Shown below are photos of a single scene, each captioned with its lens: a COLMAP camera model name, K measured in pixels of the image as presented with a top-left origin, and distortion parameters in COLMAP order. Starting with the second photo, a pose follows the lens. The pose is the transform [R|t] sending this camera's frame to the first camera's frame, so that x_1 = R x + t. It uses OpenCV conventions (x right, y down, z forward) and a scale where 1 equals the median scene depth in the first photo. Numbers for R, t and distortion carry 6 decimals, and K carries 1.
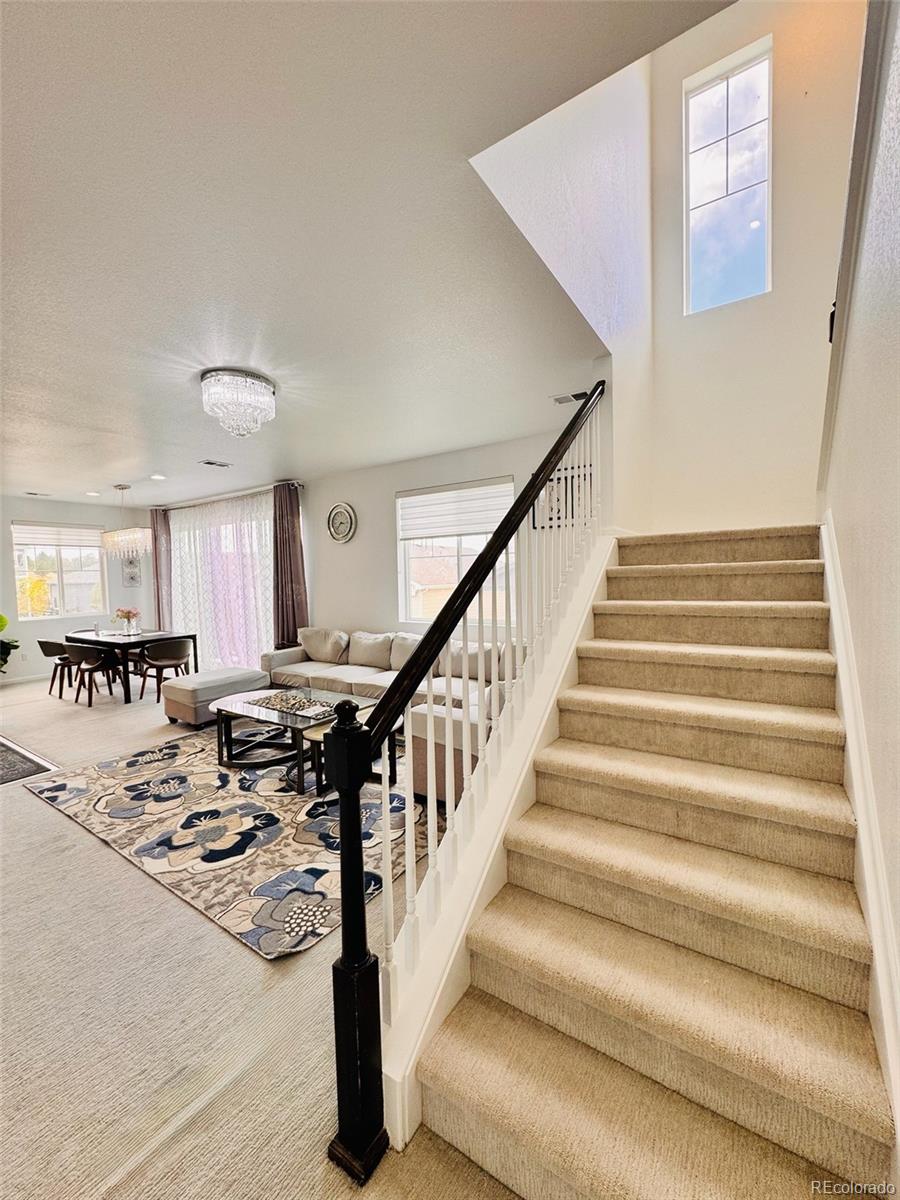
lens RADIAL K [[478.1, 0, 451.5], [0, 478.1, 598.8], [0, 0, 1]] dist [-0.004264, 0.000100]
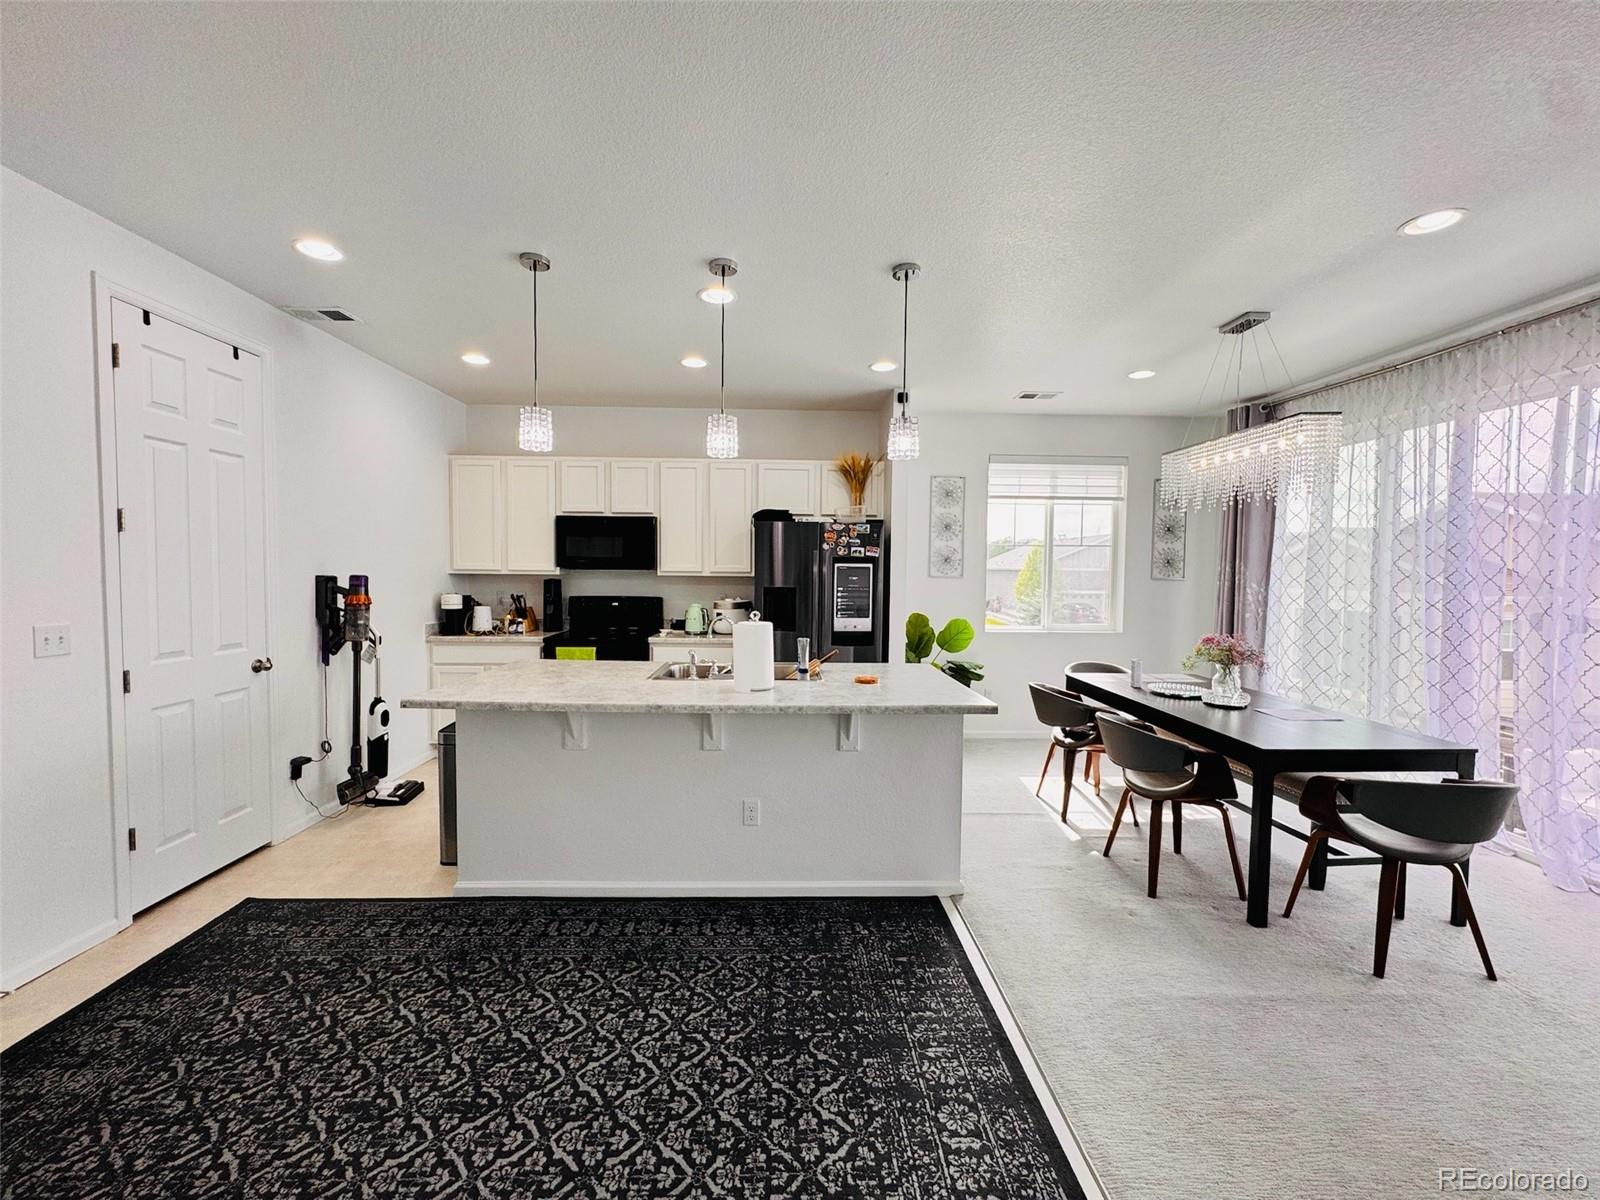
lens RADIAL K [[637.5, 0, 798.6], [0, 637.5, 599.6], [0, 0, 1]] dist [-0.004264, 0.000100]
pose [[0.572875, 0.070660, -0.816592, -0.926971], [-0.064807, 0.997063, 0.040811, -0.019323], [0.817077, 0.029542, 0.575771, 0.839544]]
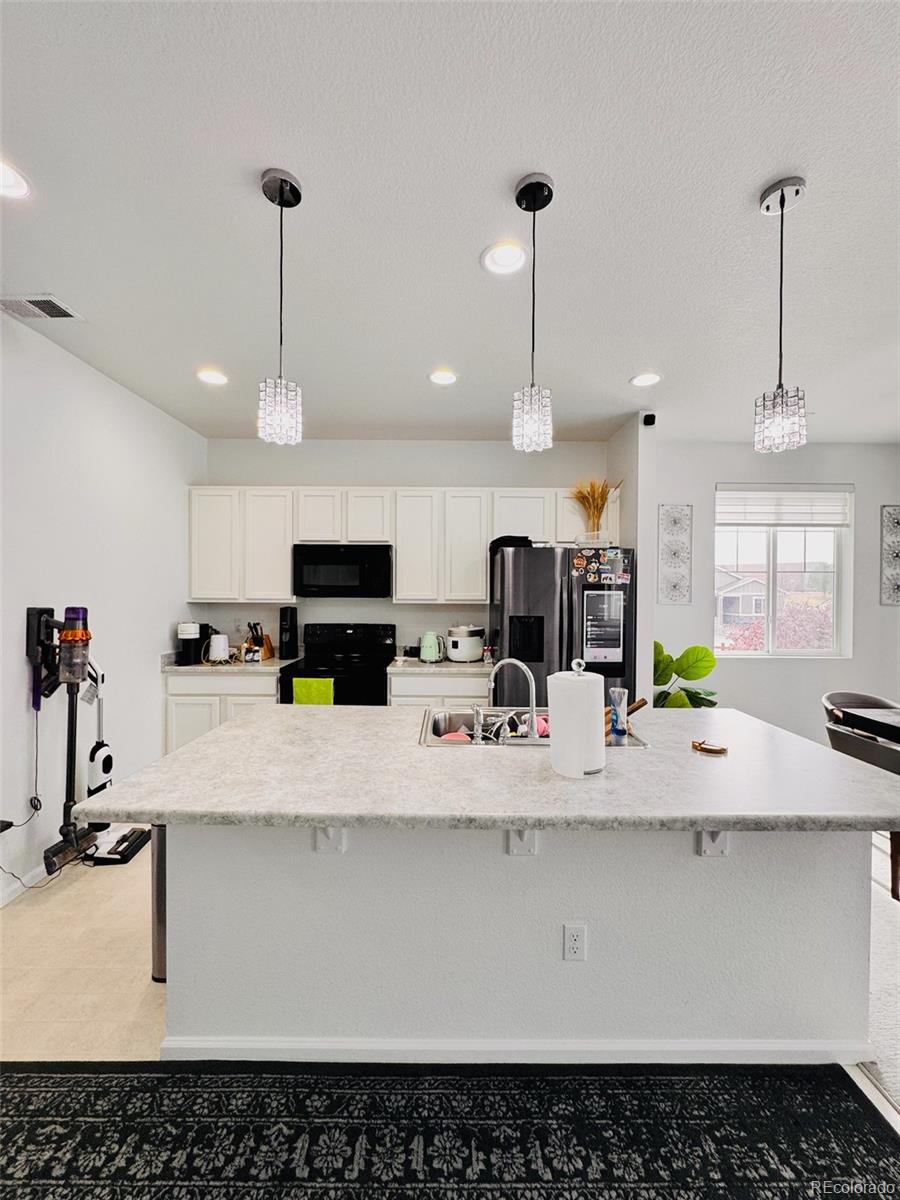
lens RADIAL K [[478.1, 0, 451.8], [0, 478.1, 598.9], [0, 0, 1]] dist [-0.004264, 0.000100]
pose [[0.551972, 0.038381, -0.832979, -1.352232], [-0.060470, 0.998152, 0.005921, -0.018659], [0.831667, 0.047102, 0.553273, 0.925972]]
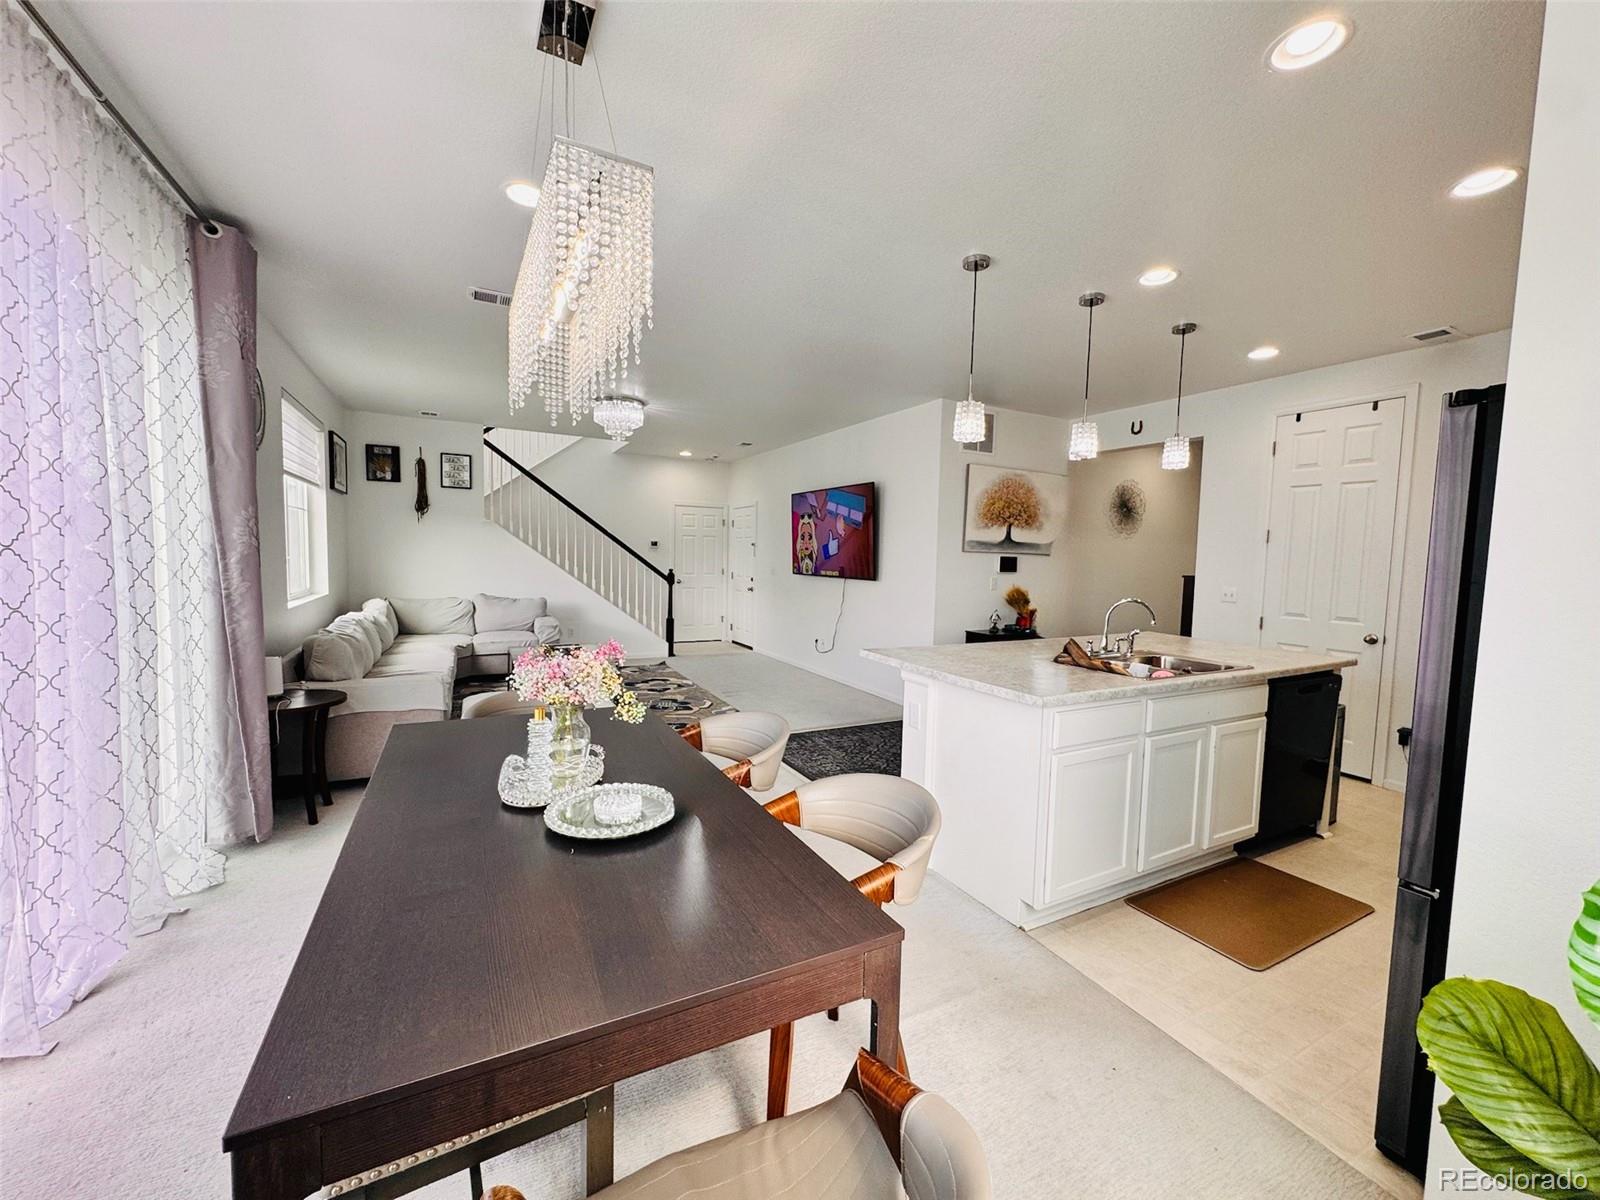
lens RADIAL K [[637.5, 0, 798.0], [0, 637.5, 595.9], [0, 0, 1]] dist [-0.004264, 0.000100]
pose [[-0.874966, -0.029697, 0.483273, -1.812774], [0.019267, 0.995191, 0.096037, -0.054743], [-0.483801, 0.093340, -0.870186, 2.407076]]
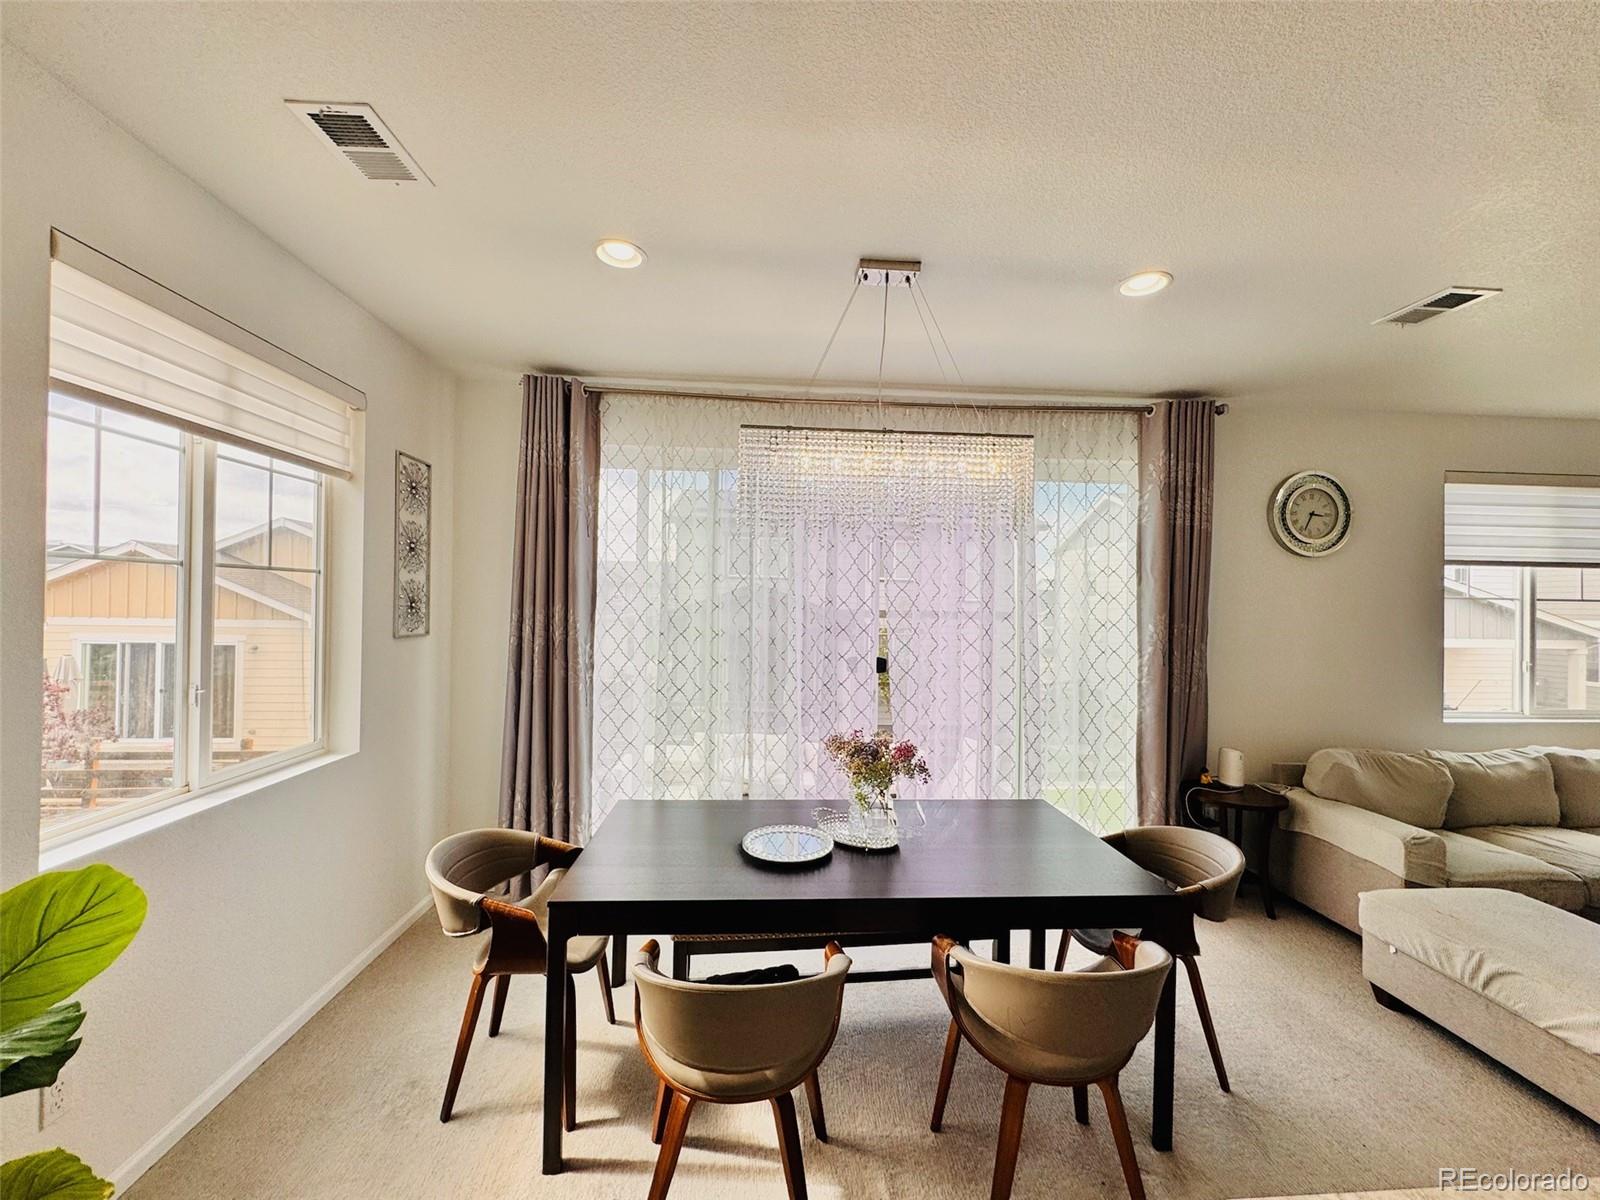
lens RADIAL K [[637.5, 0, 798.3], [0, 637.5, 598.1], [0, 0, 1]] dist [-0.004264, 0.000100]
pose [[0.797304, 0.041403, 0.602156, -1.871346], [-0.005147, 0.998075, -0.061810, -0.068159], [-0.603555, 0.046182, 0.795982, 1.523476]]
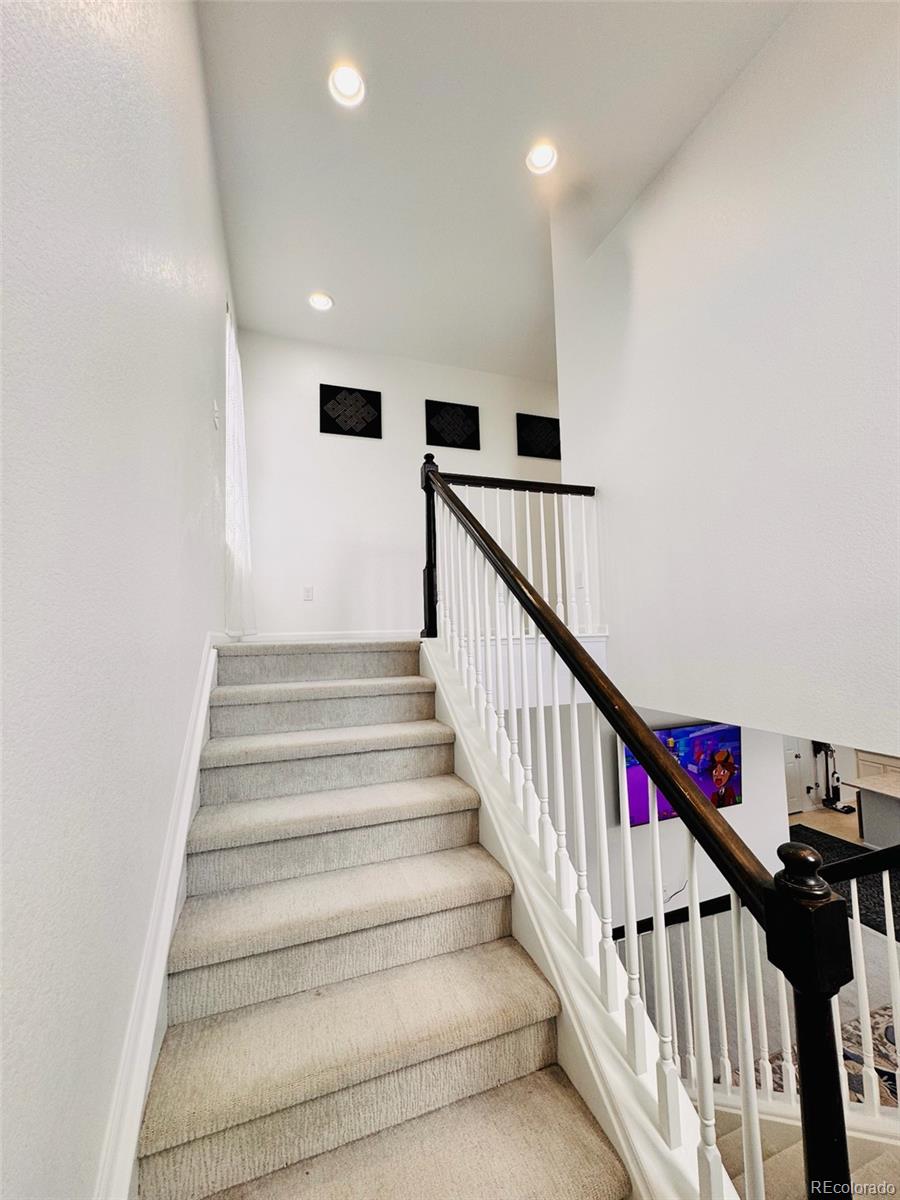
lens RADIAL K [[478.1, 0, 448.2], [0, 478.1, 599.6], [0, 0, 1]] dist [-0.004264, 0.000100]
pose [[-0.601217, -0.018963, -0.798861, 0.944437], [0.001424, 0.999691, -0.024802, -0.593327], [0.799084, -0.016049, -0.601005, 0.782048]]
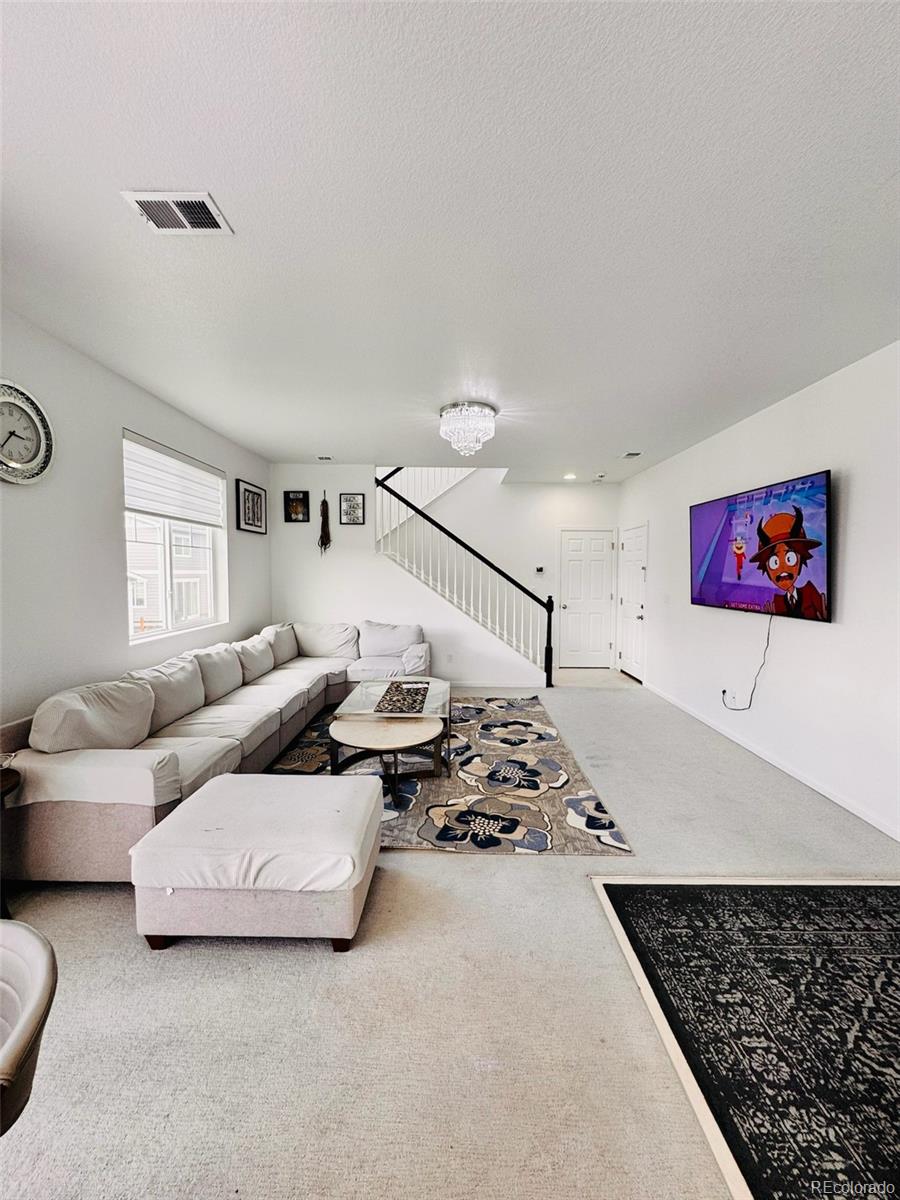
lens RADIAL K [[478.1, 0, 450.3], [0, 478.1, 598.1], [0, 0, 1]] dist [-0.004264, 0.000100]
pose [[-0.547894, -0.027330, 0.836101, -1.448638], [0.046954, 0.996886, 0.063355, -0.053304], [-0.835229, 0.073970, -0.544904, 1.724605]]
